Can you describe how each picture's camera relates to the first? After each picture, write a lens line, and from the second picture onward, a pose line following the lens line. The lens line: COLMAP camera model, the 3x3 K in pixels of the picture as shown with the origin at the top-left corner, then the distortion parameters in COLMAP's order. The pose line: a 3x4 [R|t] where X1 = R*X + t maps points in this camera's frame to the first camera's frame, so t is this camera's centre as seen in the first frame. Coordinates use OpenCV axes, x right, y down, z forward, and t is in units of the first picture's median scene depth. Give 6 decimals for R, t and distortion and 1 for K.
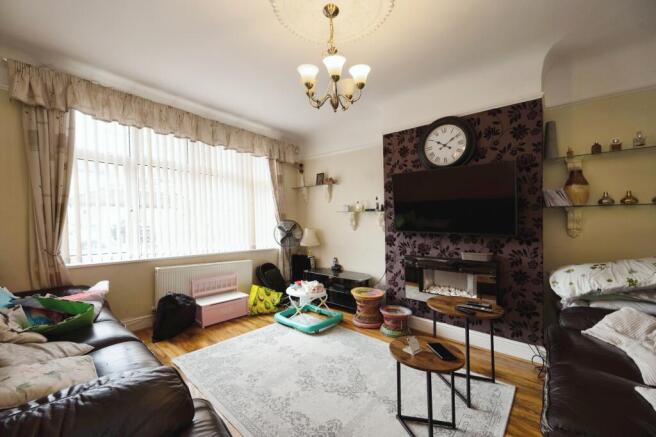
lens RADIAL K [[268.6, 0, 323.9], [0, 268.6, 233.6], [0, 0, 1]] dist [0.000660, 0.000096]
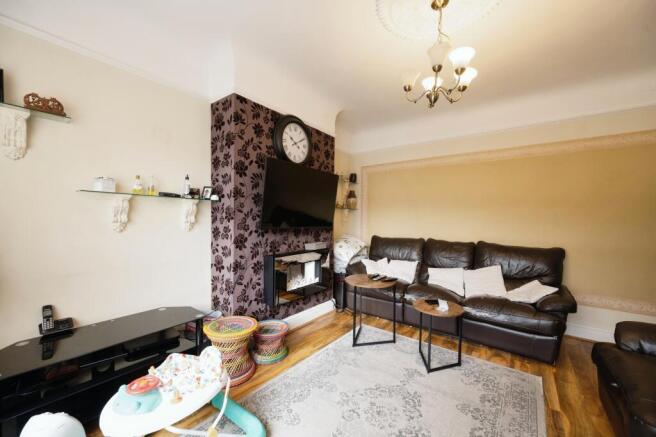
lens RADIAL K [[262.3, 0, 328.0], [0, 262.3, 218.5], [0, 0, 1]] dist [0.000807, 0.000085]
pose [[-0.085976, -0.009905, 0.996248, -0.525374], [0.025125, 0.999611, 0.012106, -0.043729], [-0.995980, 0.026072, -0.085694, 0.888167]]
